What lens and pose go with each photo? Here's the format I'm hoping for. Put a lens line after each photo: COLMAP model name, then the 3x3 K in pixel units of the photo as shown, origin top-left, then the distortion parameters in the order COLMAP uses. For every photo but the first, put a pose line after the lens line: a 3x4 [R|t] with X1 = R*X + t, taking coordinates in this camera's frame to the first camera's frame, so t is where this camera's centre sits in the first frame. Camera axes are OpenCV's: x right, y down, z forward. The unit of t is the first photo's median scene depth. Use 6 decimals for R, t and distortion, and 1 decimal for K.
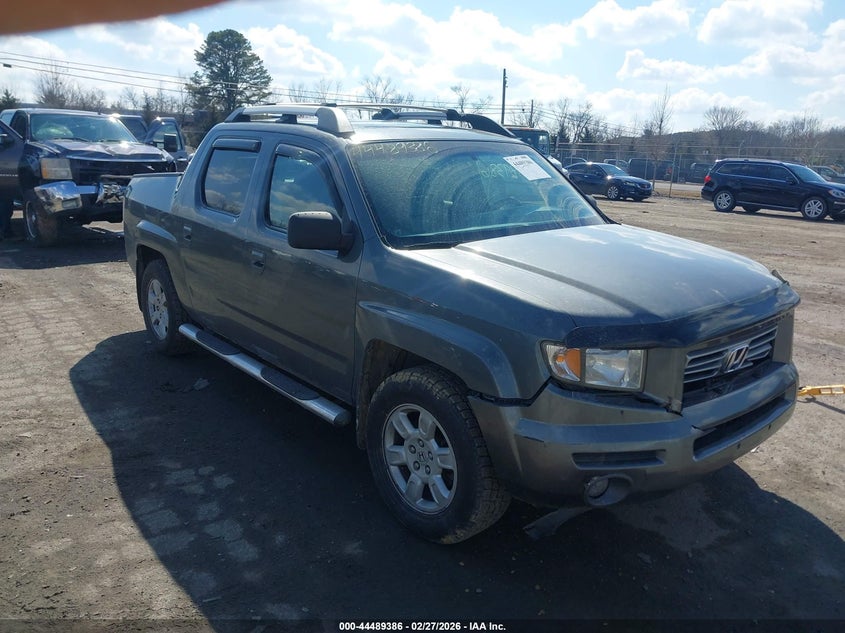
lens RADIAL K [[668.0, 0, 419.6], [0, 668.0, 318.1], [0, 0, 1]] dist [0.022166, -0.003547]
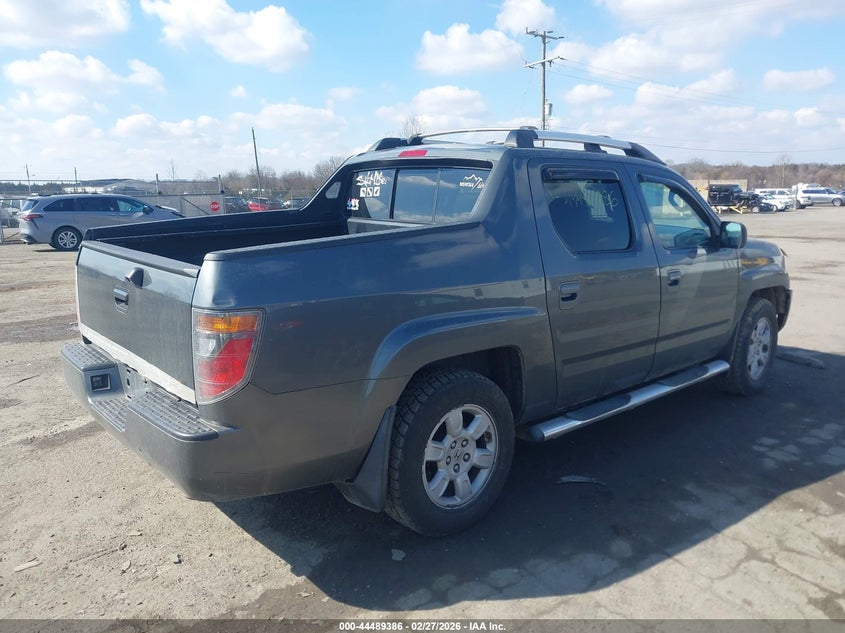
lens RADIAL K [[668.0, 0, 419.6], [0, 668.0, 318.1], [0, 0, 1]] dist [0.022166, -0.003547]
pose [[-0.034159, -0.251227, 0.967325, -1.213941], [0.217937, 0.942725, 0.252534, -0.374623], [-0.975365, 0.219442, 0.022549, 1.308148]]
